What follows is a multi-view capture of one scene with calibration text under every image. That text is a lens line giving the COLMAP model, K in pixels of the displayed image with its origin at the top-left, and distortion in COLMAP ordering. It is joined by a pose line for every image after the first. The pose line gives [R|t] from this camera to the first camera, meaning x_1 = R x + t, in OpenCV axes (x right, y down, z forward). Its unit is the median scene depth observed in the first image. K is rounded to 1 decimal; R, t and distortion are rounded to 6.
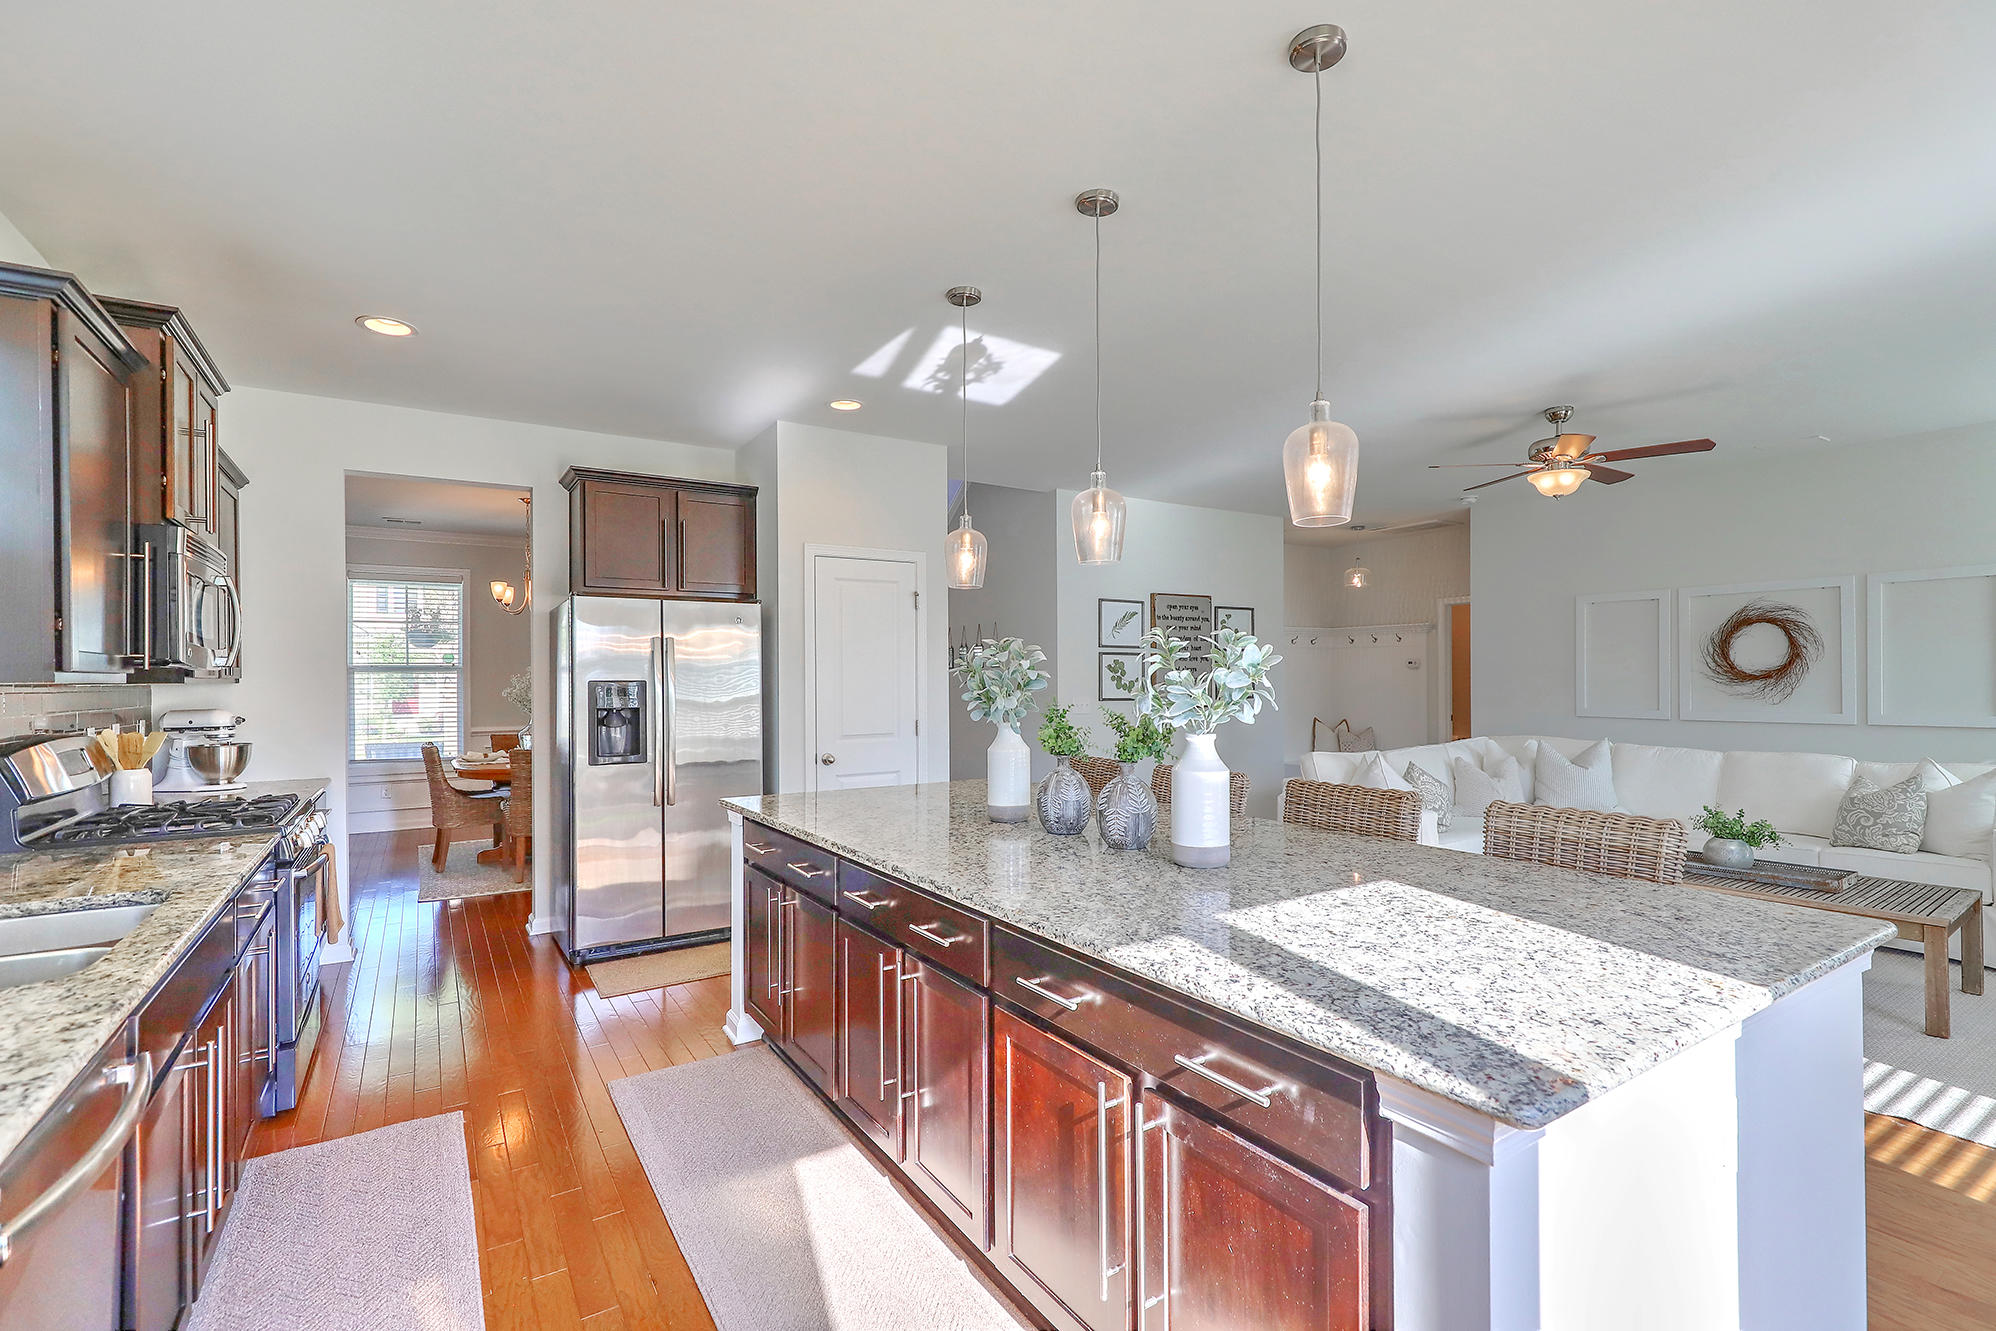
lens RADIAL K [[905.0, 0, 994.6], [0, 905.0, 682.3], [0, 0, 1]] dist [-0.003898, -0.000585]
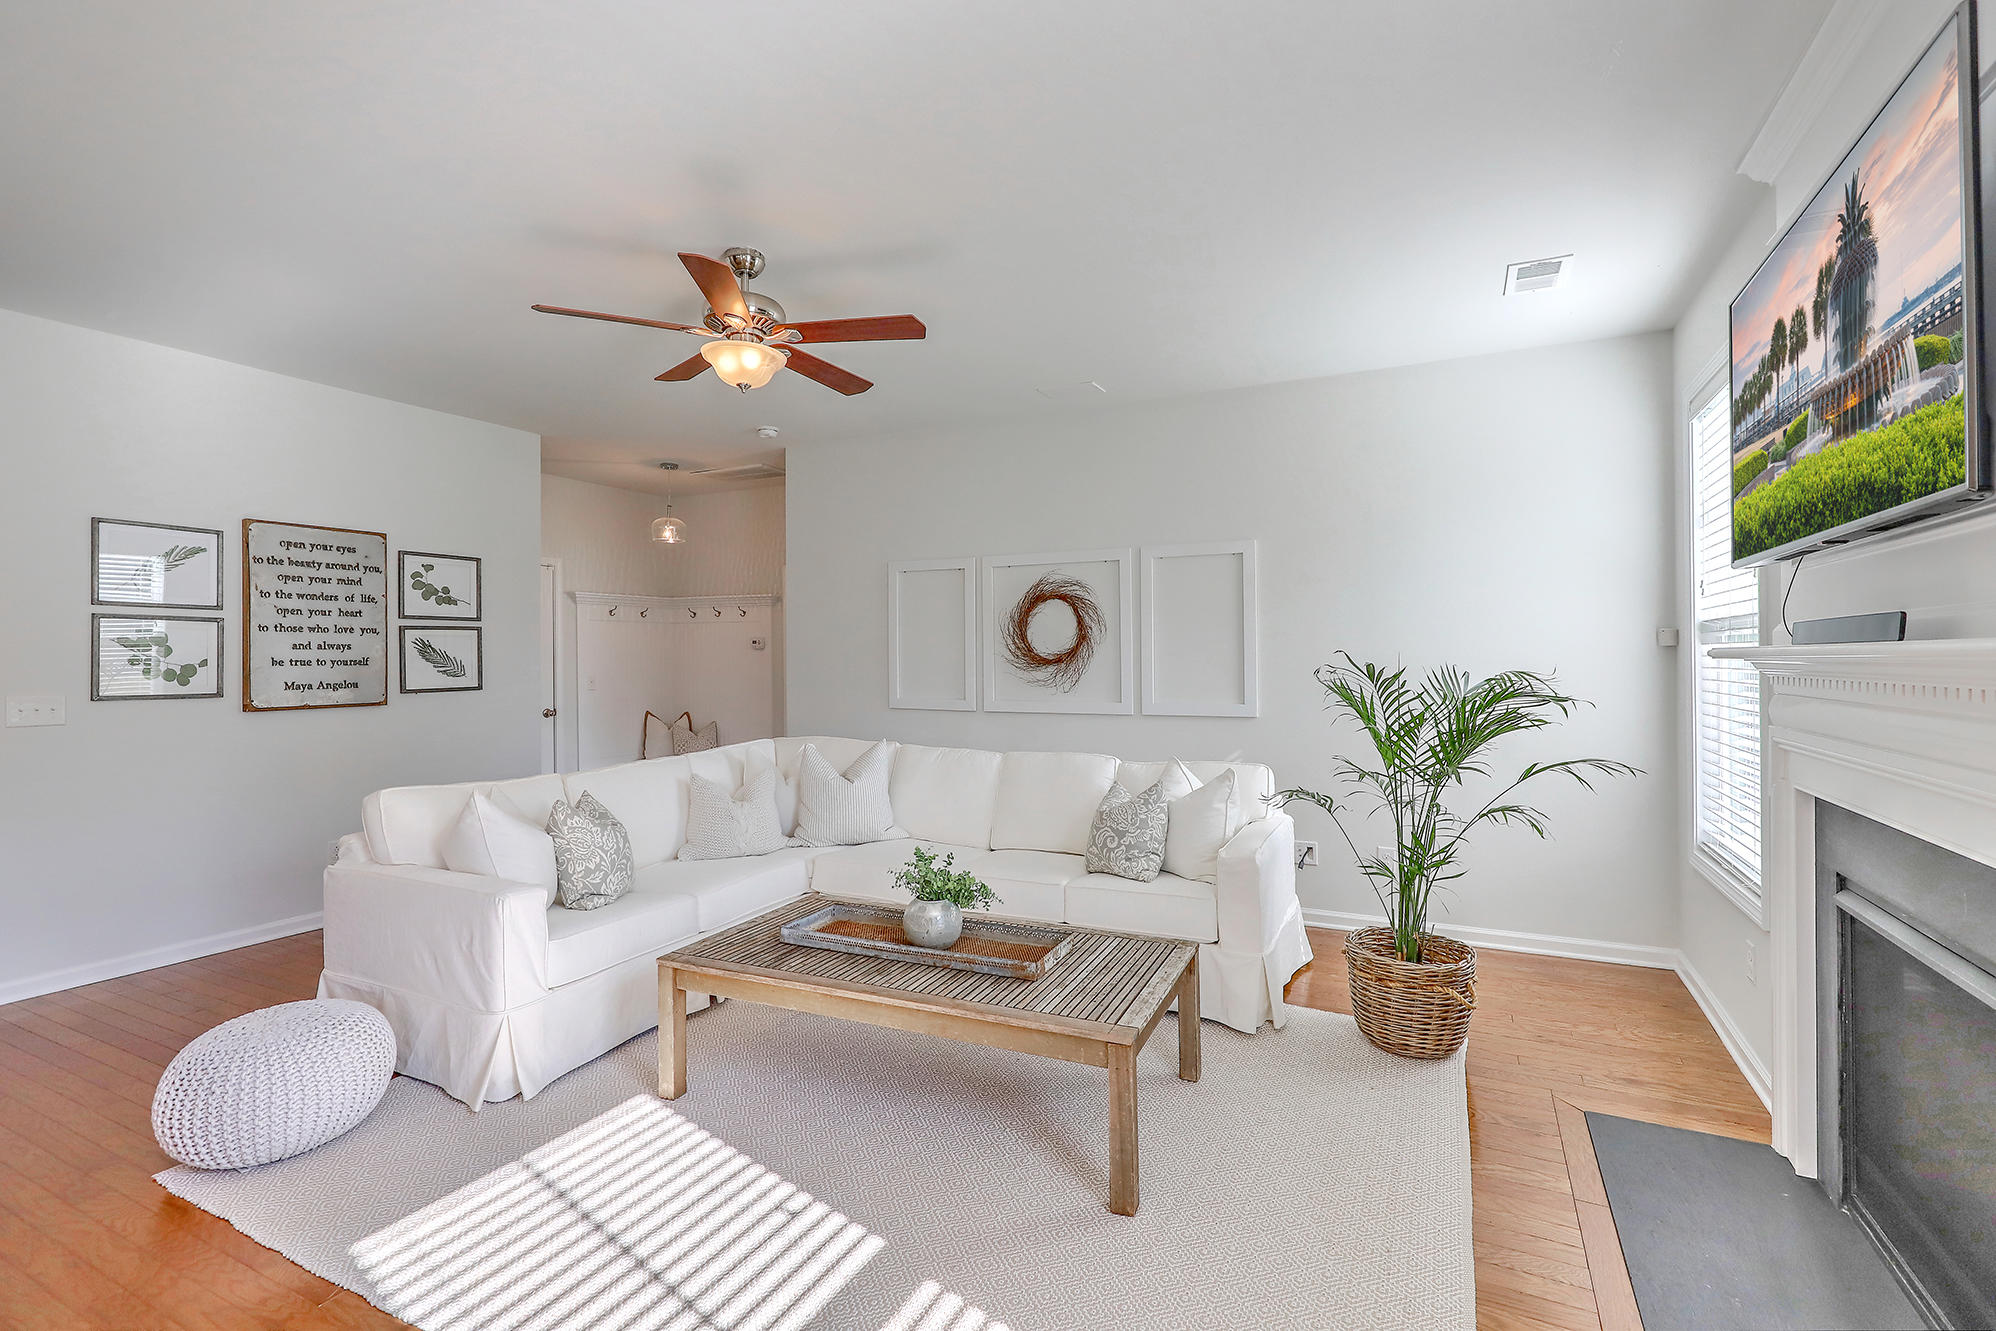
lens RADIAL K [[905.0, 0, 1004.7], [0, 905.0, 658.9], [0, 0, 1]] dist [-0.003898, -0.000585]
pose [[0.860817, 0.003559, 0.508903, 0.370384], [-0.000981, 0.999985, -0.005335, -0.003548], [-0.508914, 0.004093, 0.860808, 0.276381]]
